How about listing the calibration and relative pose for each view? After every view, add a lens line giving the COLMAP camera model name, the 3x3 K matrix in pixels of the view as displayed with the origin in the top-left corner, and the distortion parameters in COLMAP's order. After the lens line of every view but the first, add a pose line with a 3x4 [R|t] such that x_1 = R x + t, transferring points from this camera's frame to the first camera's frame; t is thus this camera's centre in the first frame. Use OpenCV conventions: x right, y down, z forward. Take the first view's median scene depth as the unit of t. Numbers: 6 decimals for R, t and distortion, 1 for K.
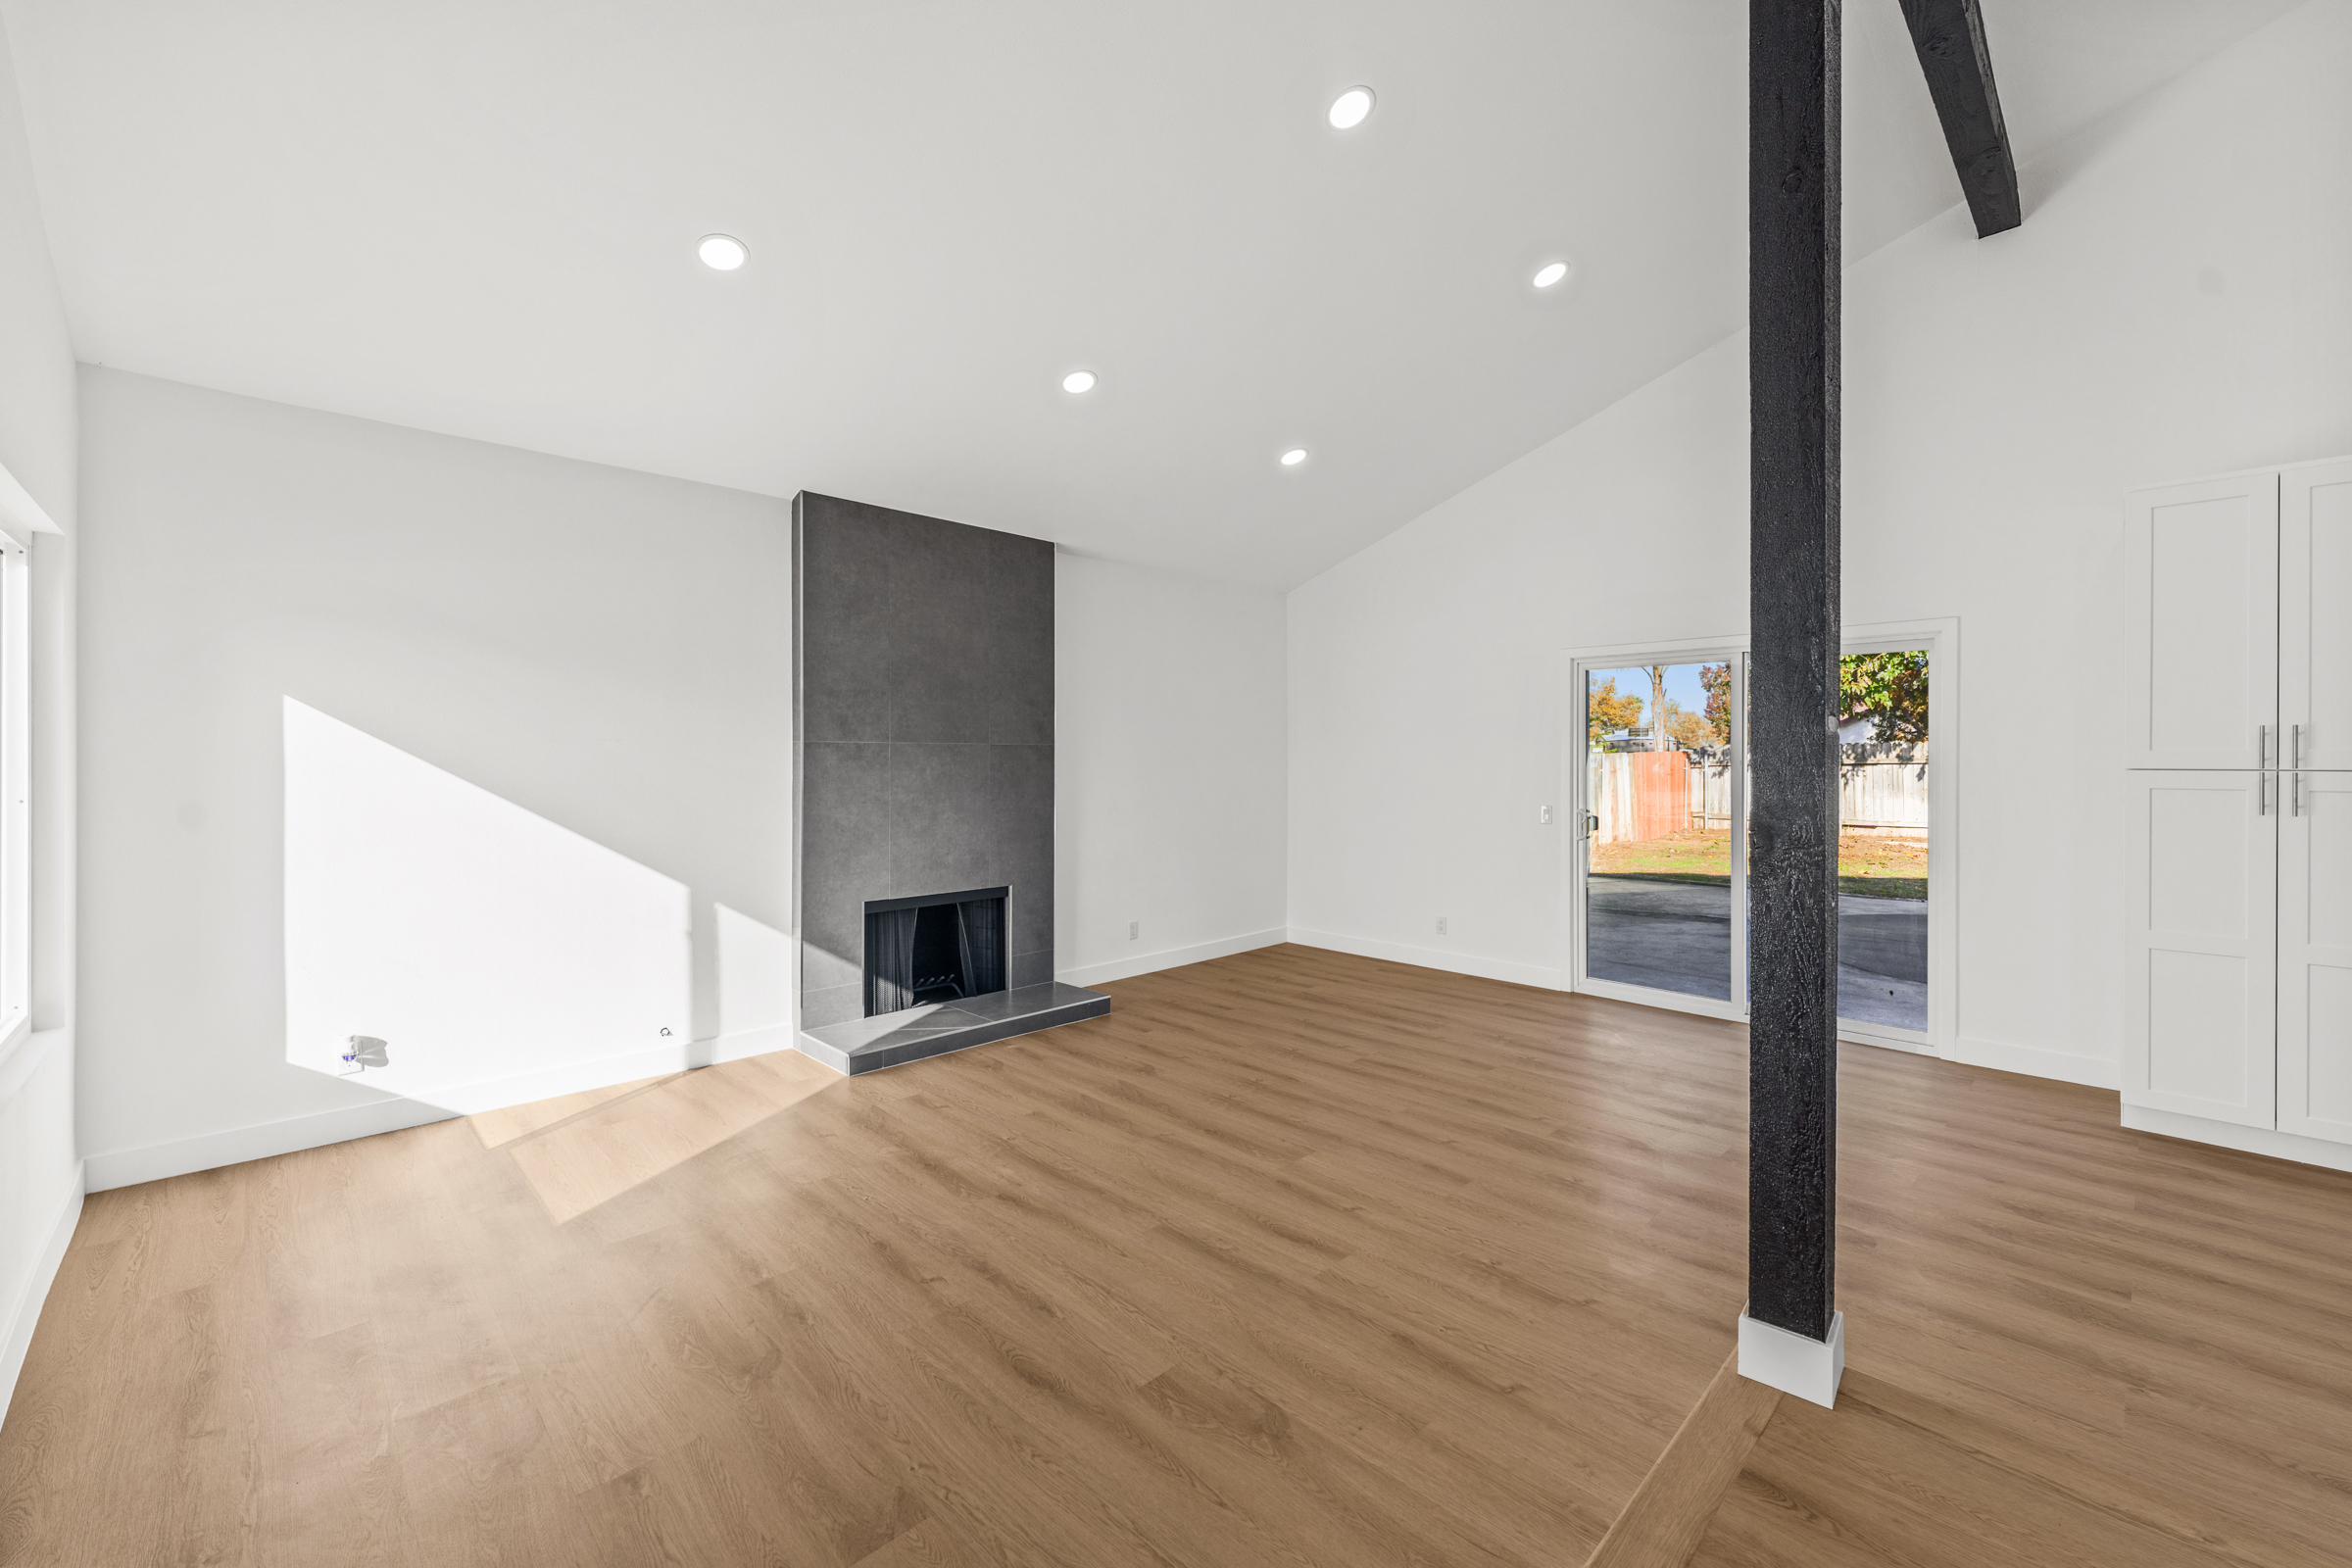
lens RADIAL K [[944.2, 0, 1185.0], [0, 944.2, 759.1], [0, 0, 1]] dist [0.001245, 0.000670]
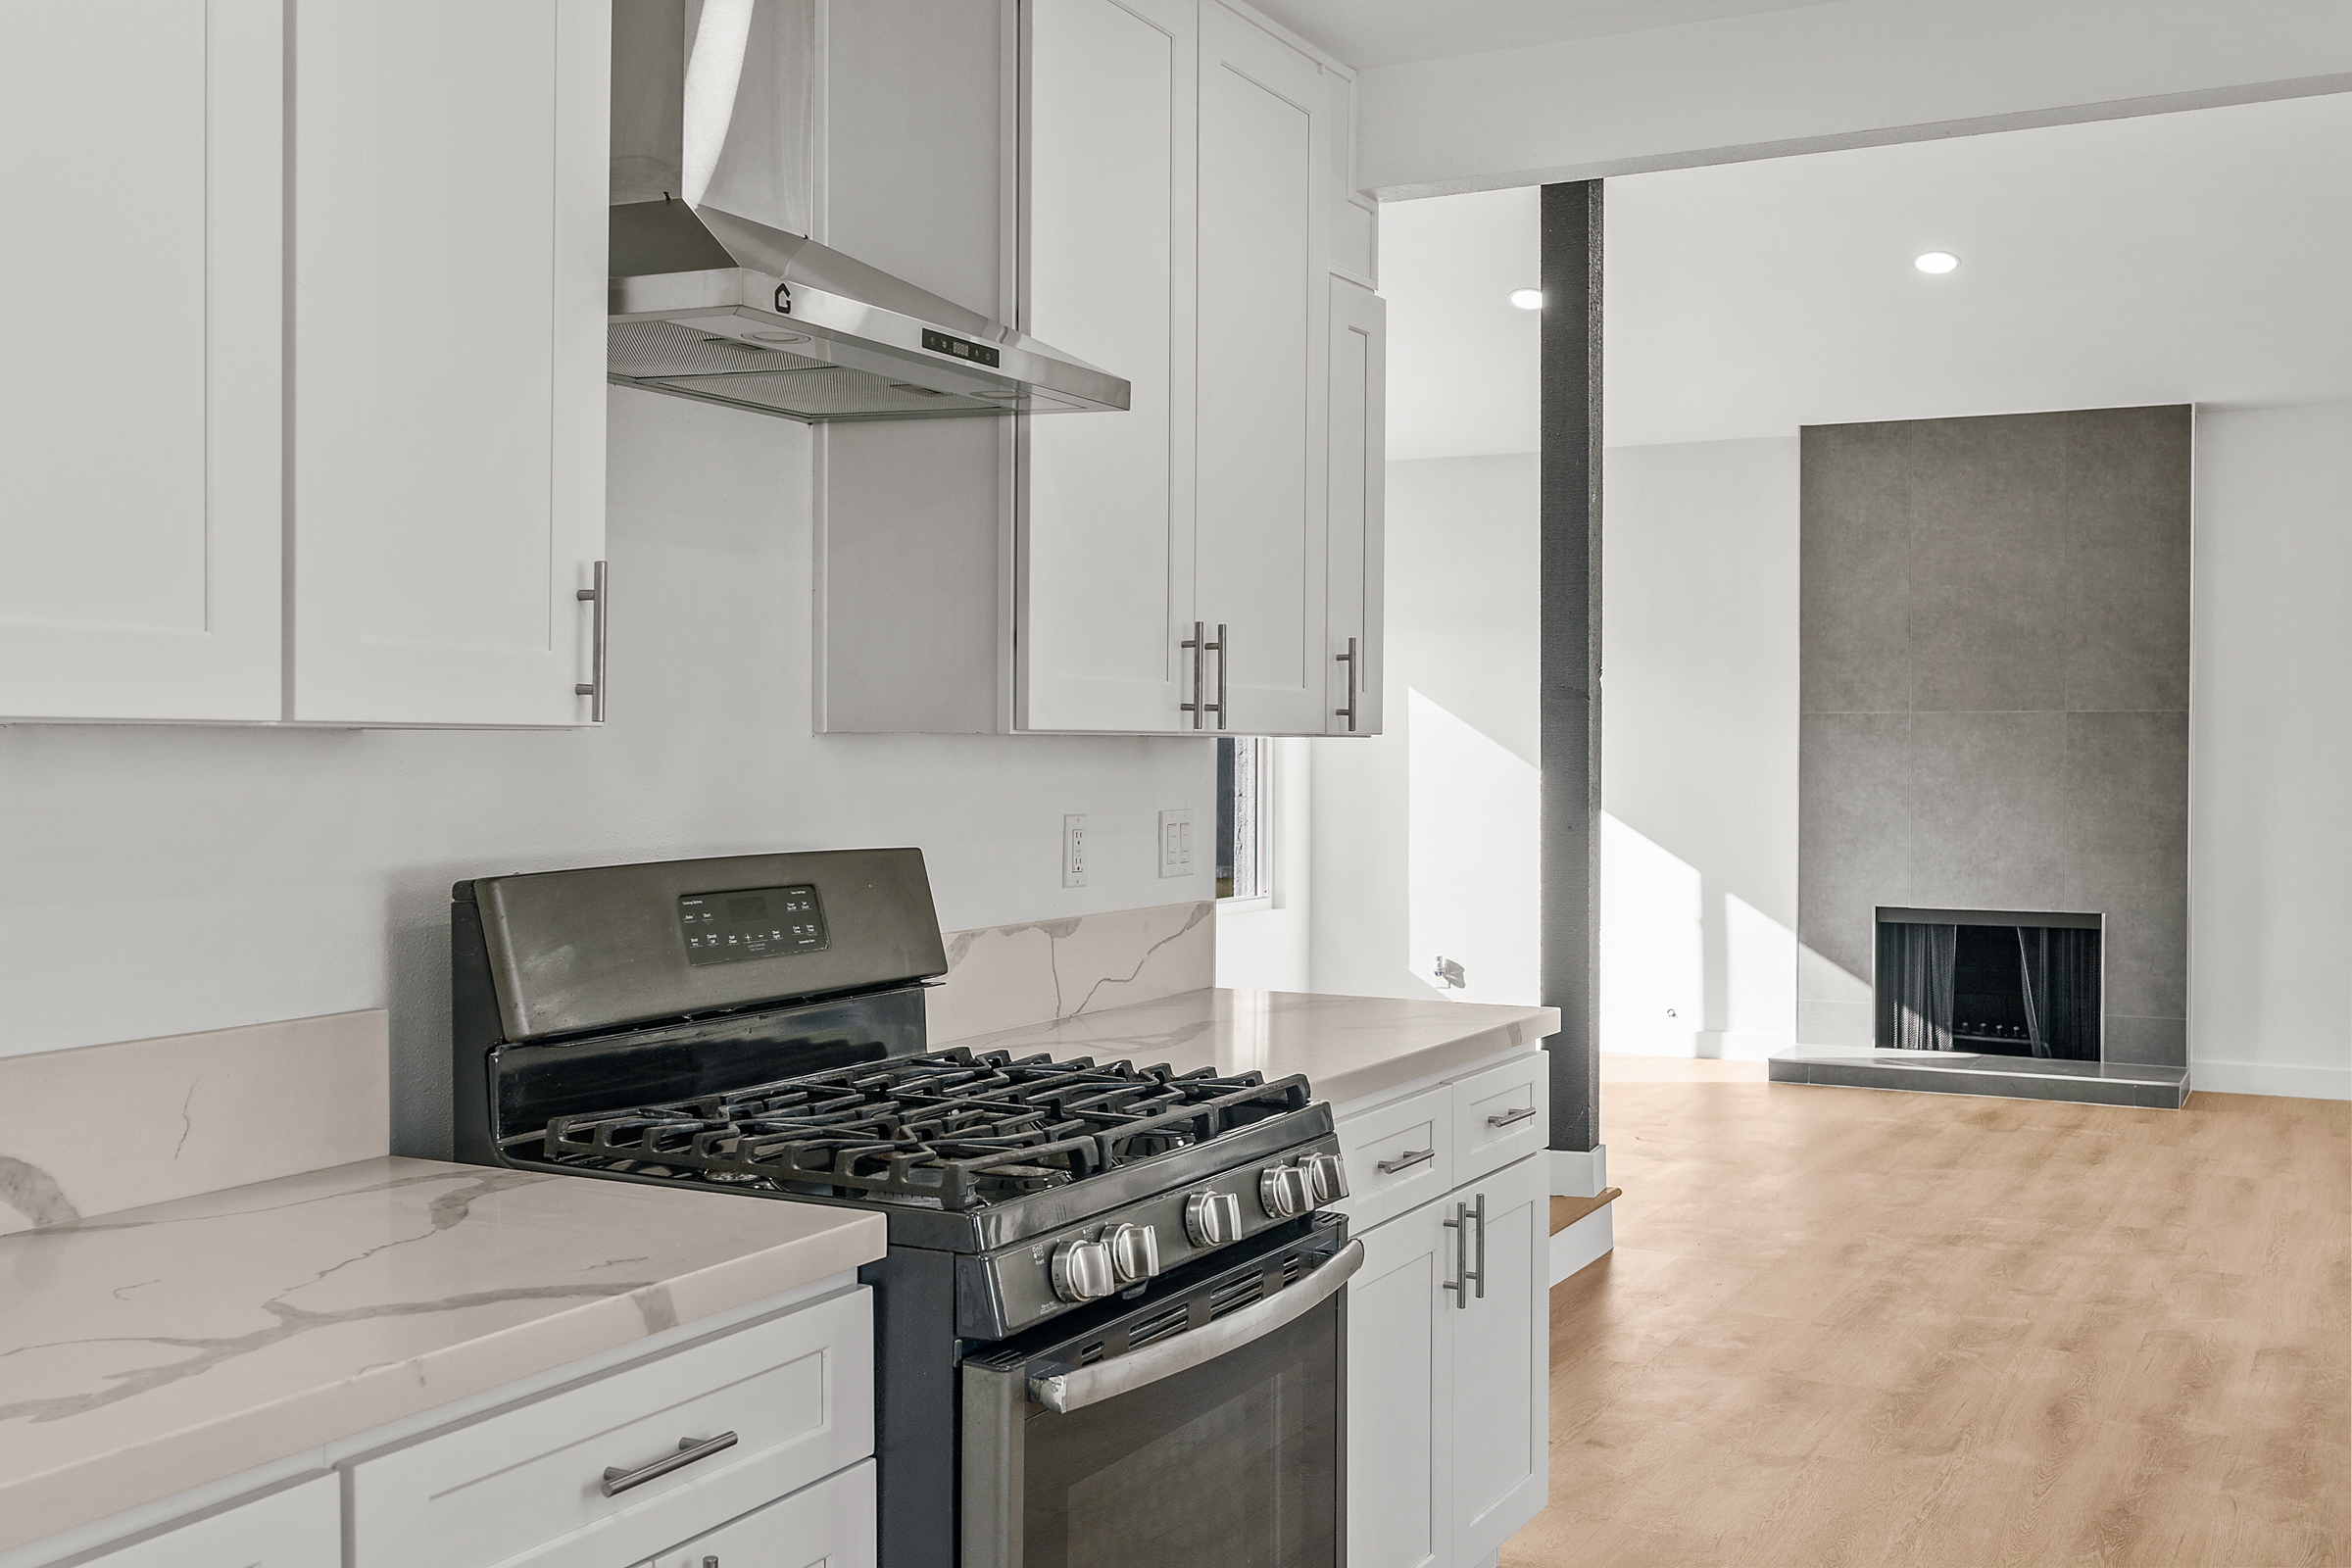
lens RADIAL K [[2305.5, 0, 1183.6], [0, 2305.5, 789.2], [0, 0, 1]] dist [0.005456, 0.000000]
pose [[0.324321, 0.011076, -0.945882, 1.350241], [-0.003163, 0.999939, 0.010625, 0.029092], [0.945942, -0.000454, 0.324336, -0.219349]]
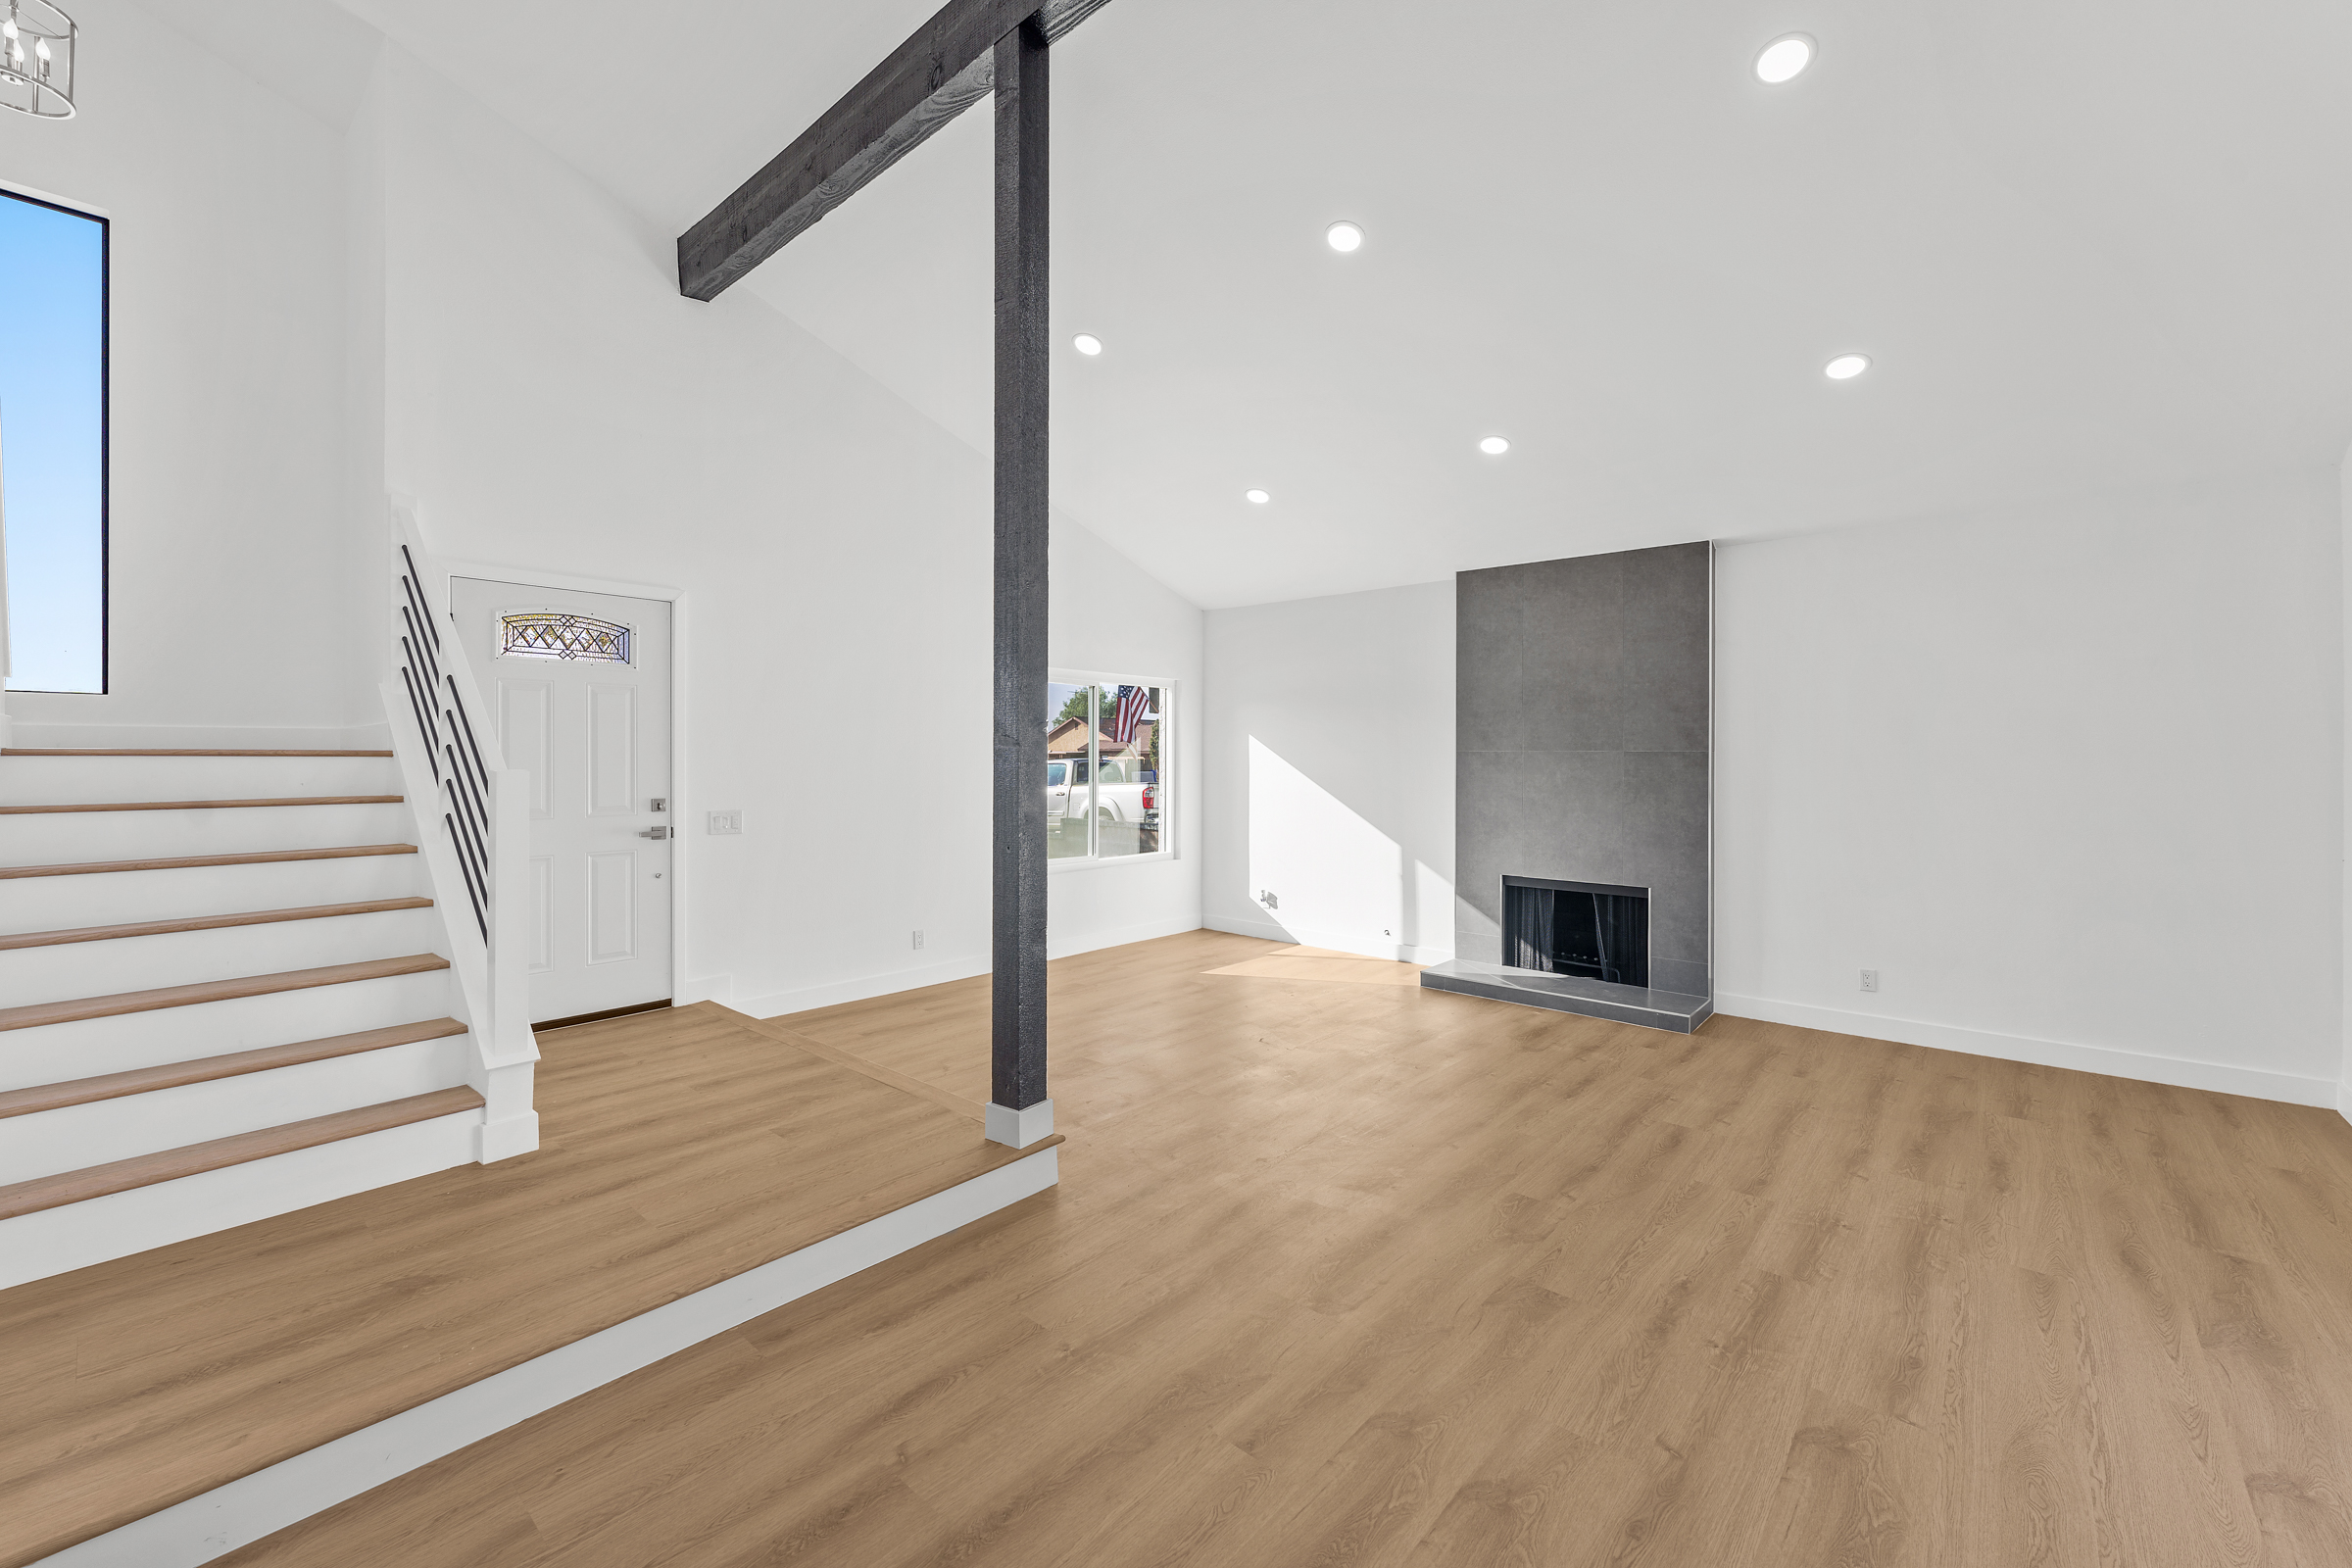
lens RADIAL K [[944.2, 0, 1175.0], [0, 944.2, 752.4], [0, 0, 1]] dist [0.001245, 0.000670]
pose [[0.080155, -0.010225, -0.996730, 0.901565], [-0.009569, 0.999893, -0.011027, 0.002294], [0.996736, 0.010422, 0.080049, 0.445432]]
